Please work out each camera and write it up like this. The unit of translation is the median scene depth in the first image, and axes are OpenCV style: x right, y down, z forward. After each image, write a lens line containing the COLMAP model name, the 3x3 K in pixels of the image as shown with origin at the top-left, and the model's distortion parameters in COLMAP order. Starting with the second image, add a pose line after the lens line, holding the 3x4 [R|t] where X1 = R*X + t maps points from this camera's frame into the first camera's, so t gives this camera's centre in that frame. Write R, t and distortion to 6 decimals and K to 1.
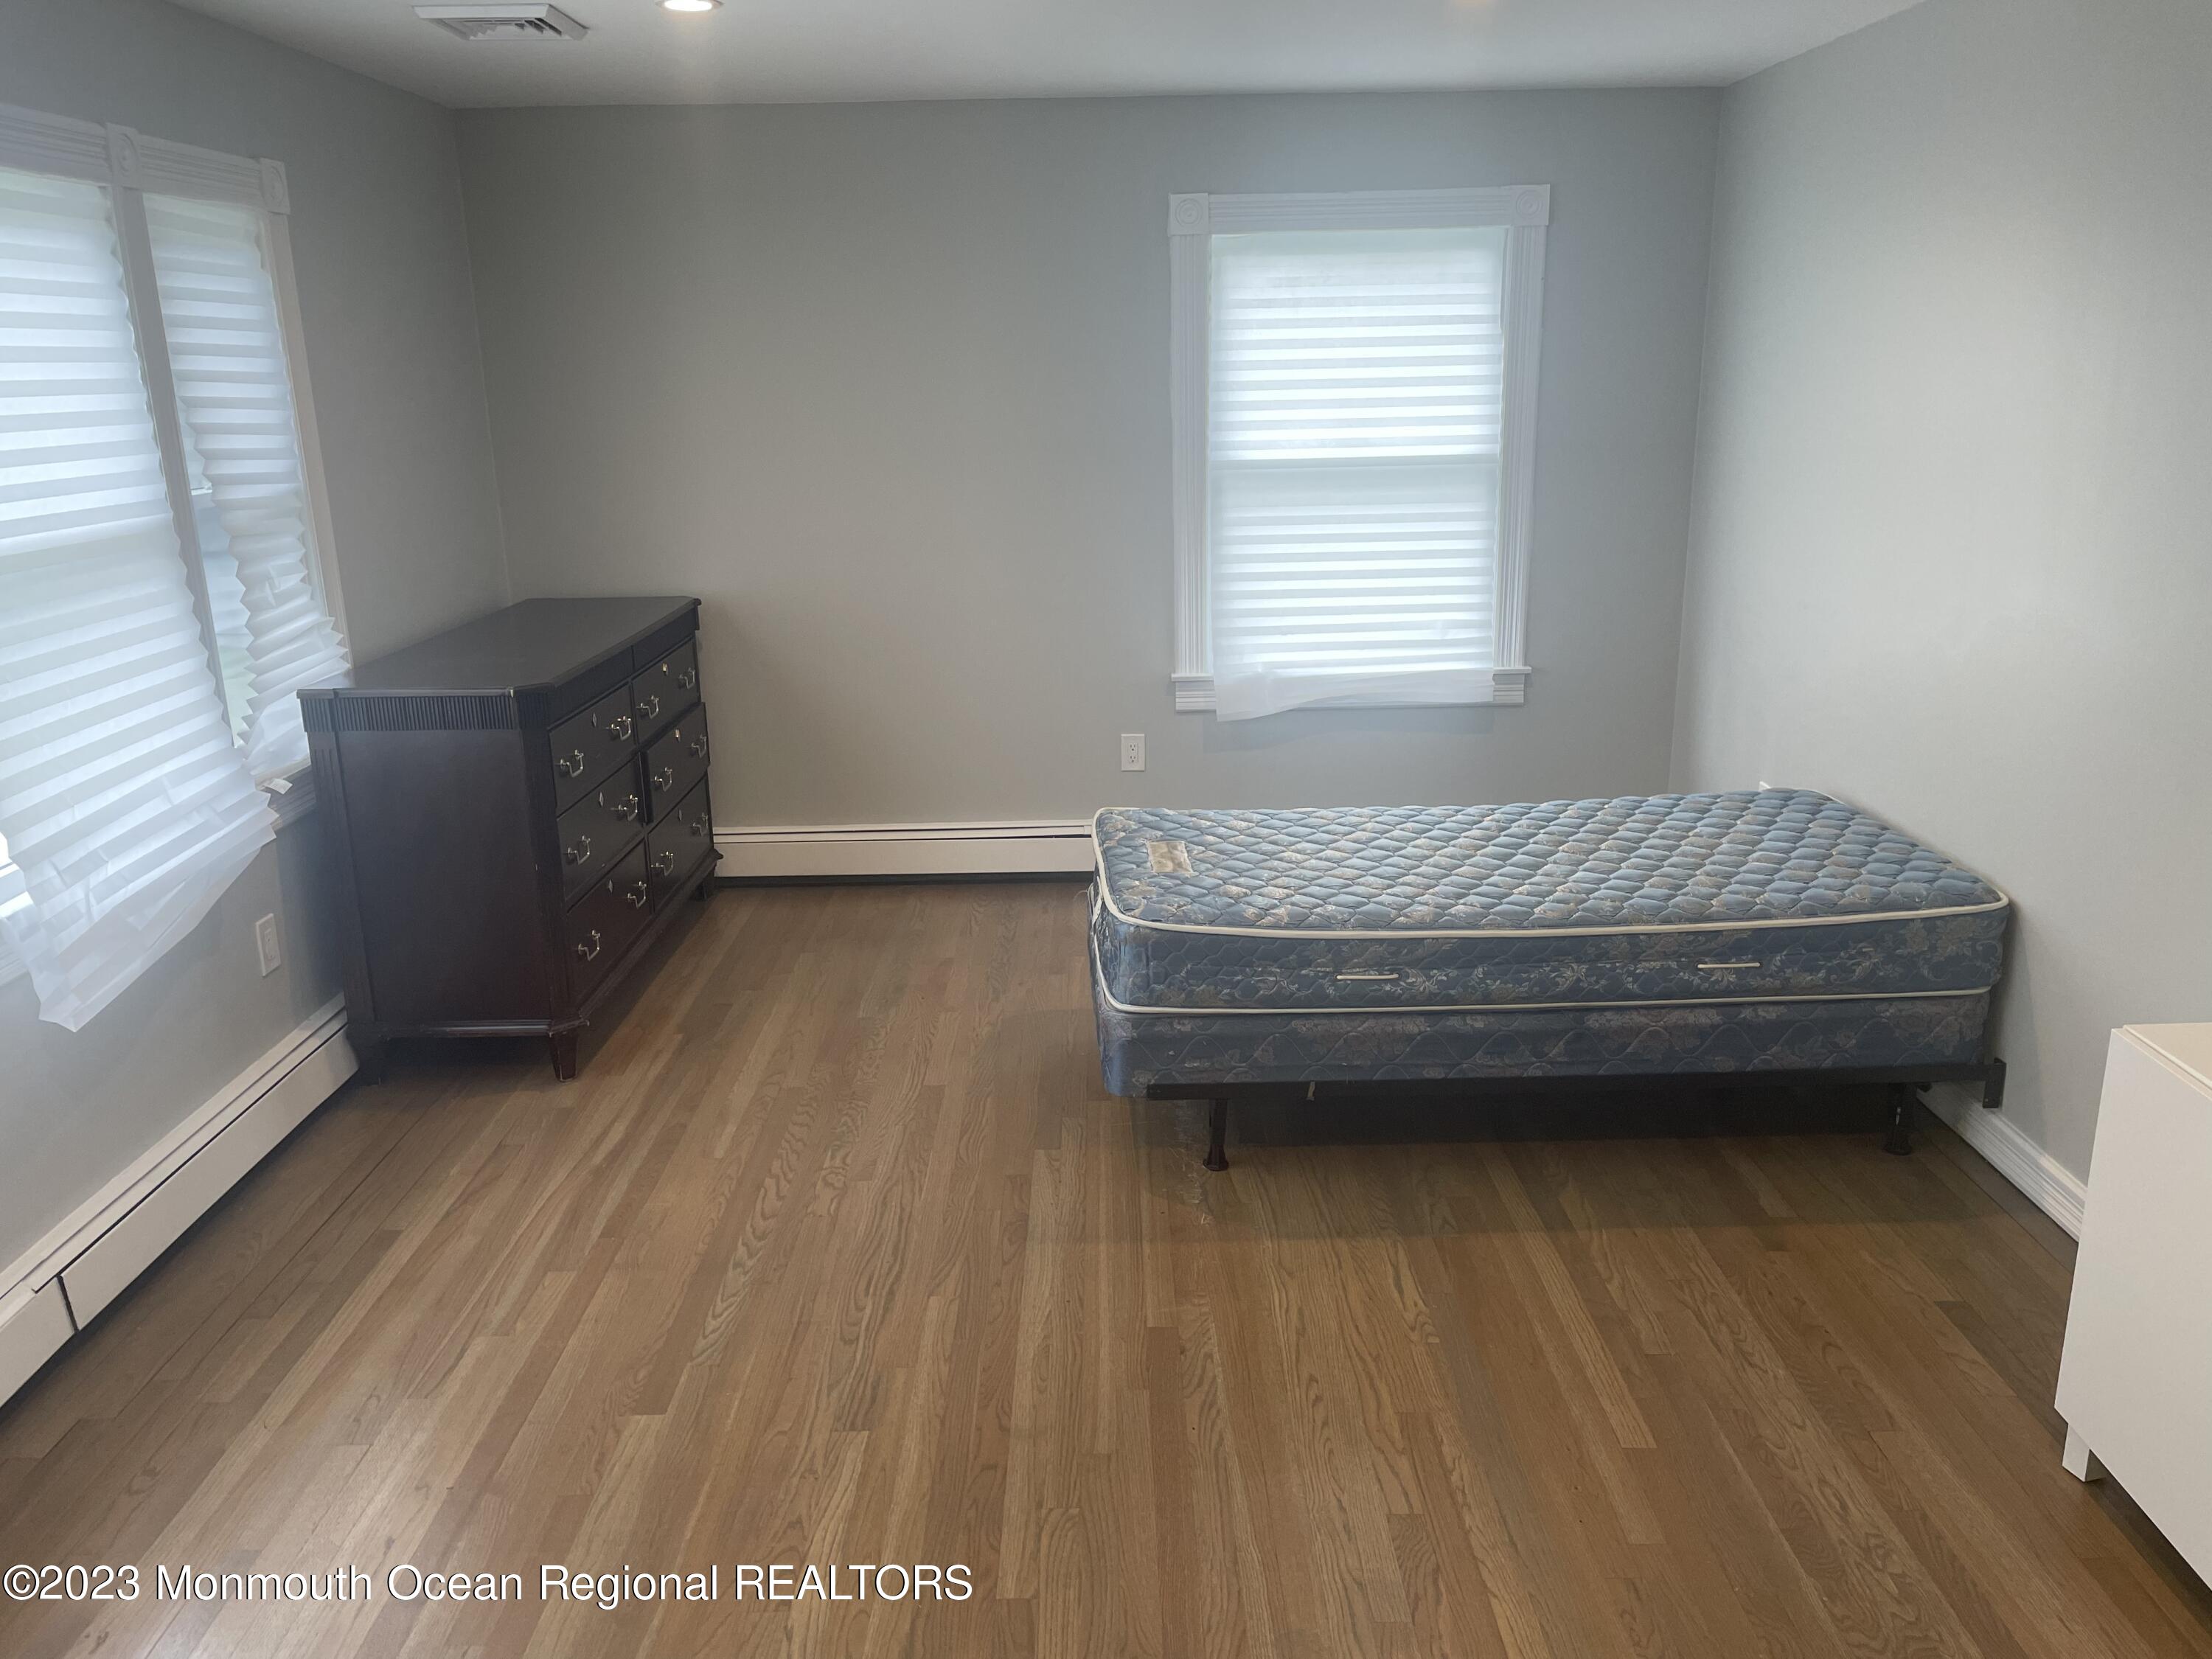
lens RADIAL K [[1661.7, 0, 1108.3], [0, 1661.7, 826.0], [0, 0, 1]] dist [0.001440, -0.029045]
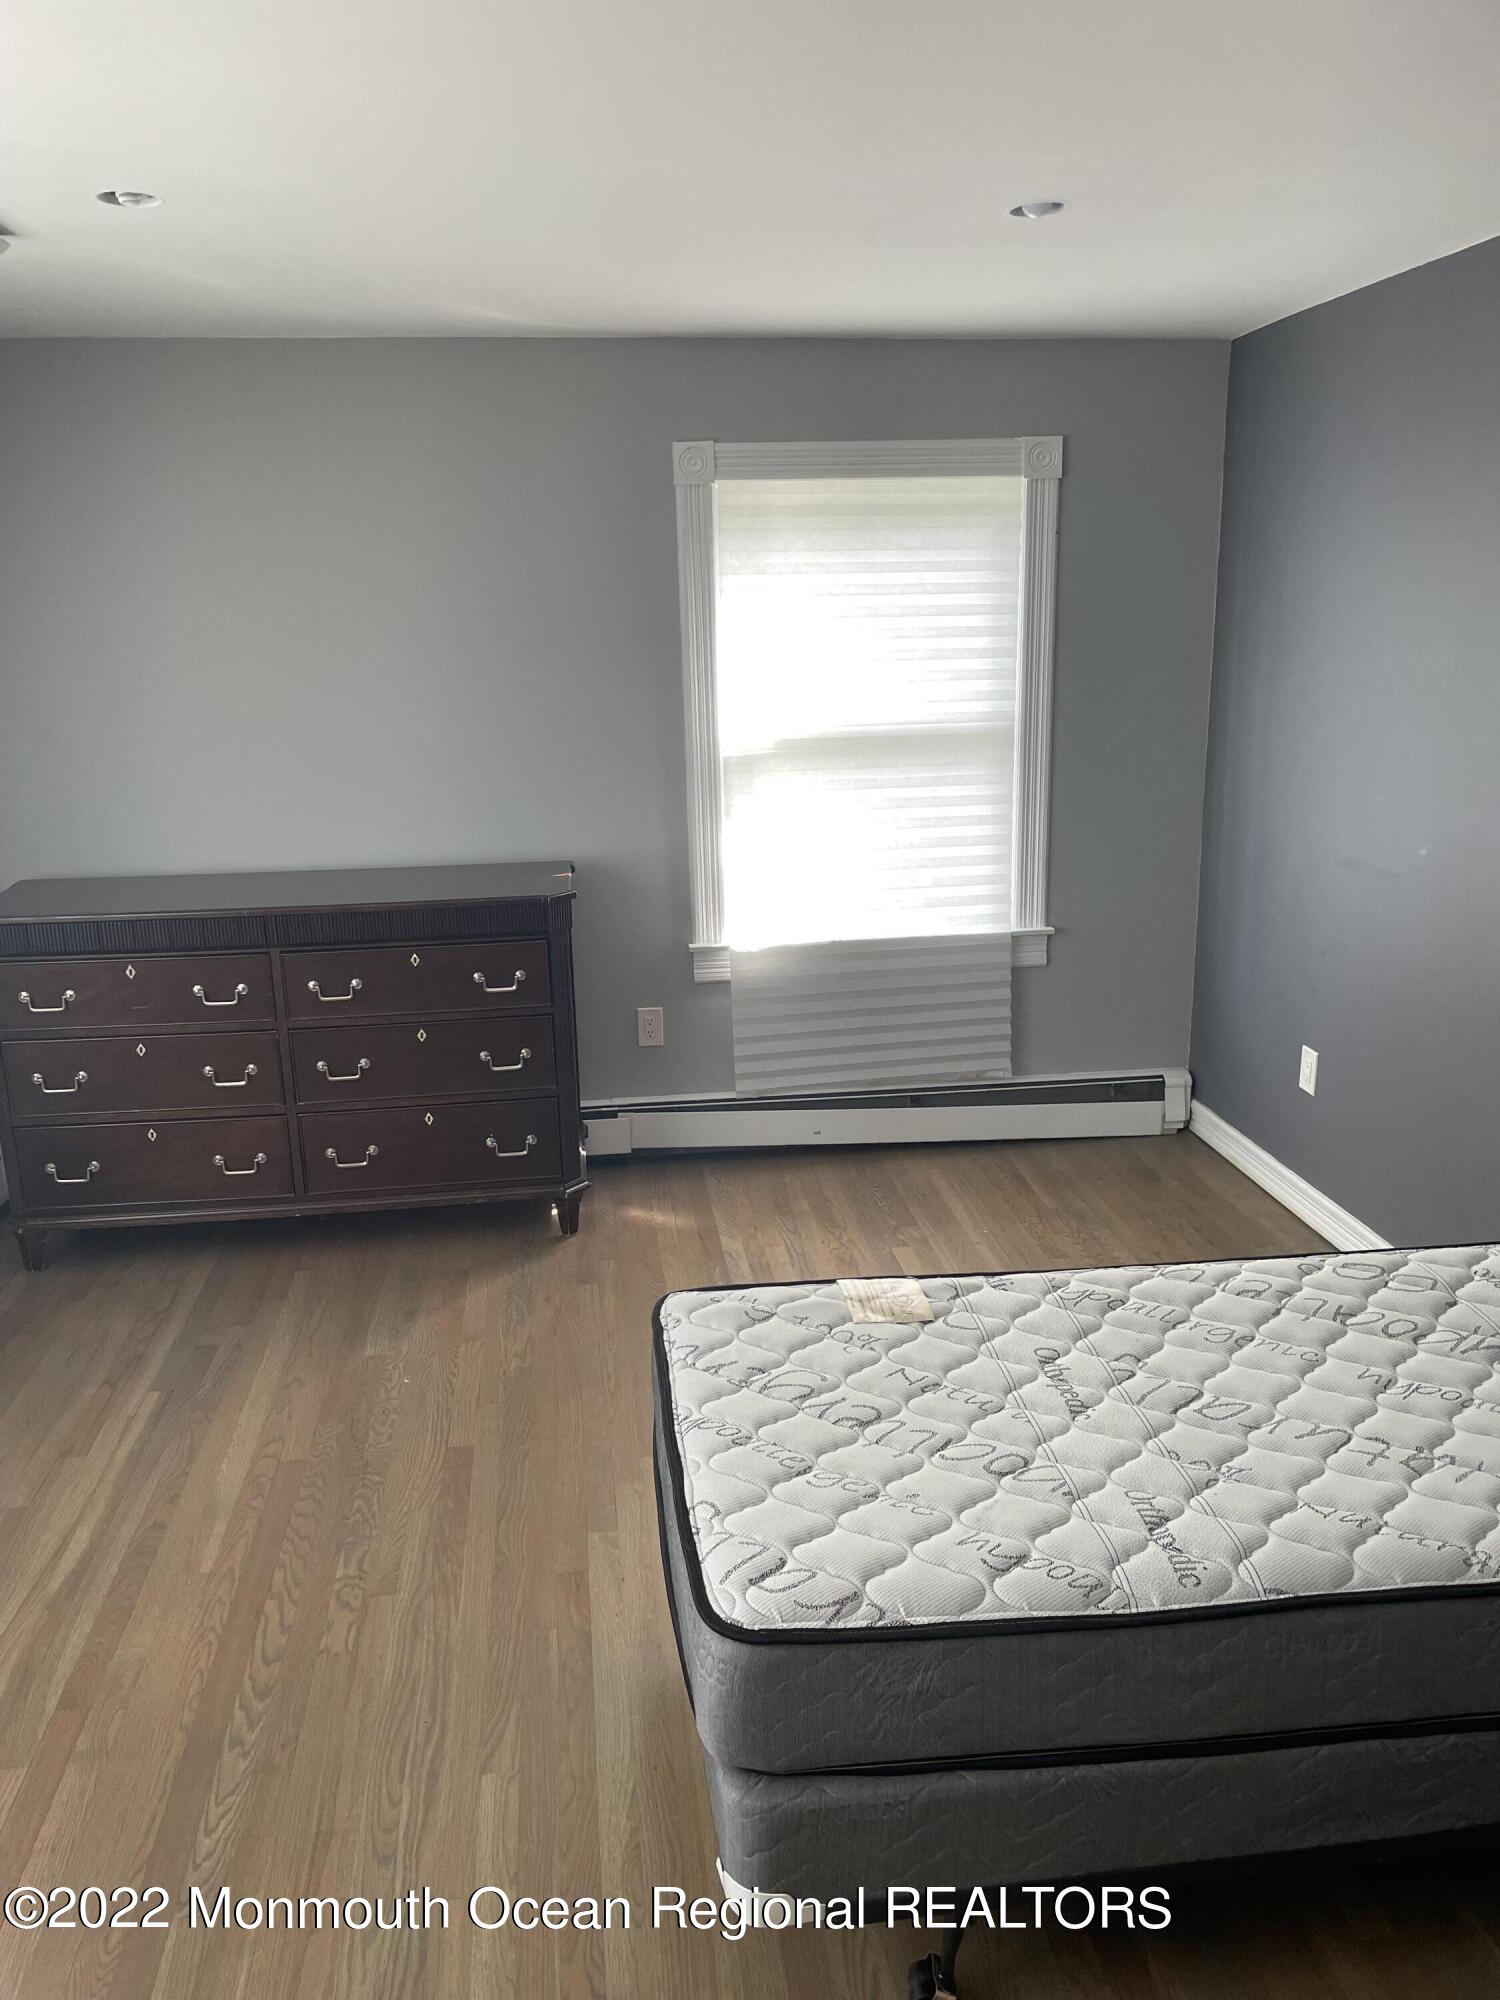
lens RADIAL K [[1502.5, 0, 812.4], [0, 1502.5, 1016.9], [0, 0, 1]] dist [0.001440, -0.029045]
pose [[0.987126, -0.043862, 0.153815, -0.037646], [0.044997, 0.998979, -0.003907, -0.066443], [-0.153487, 0.010778, 0.988092, 0.208090]]
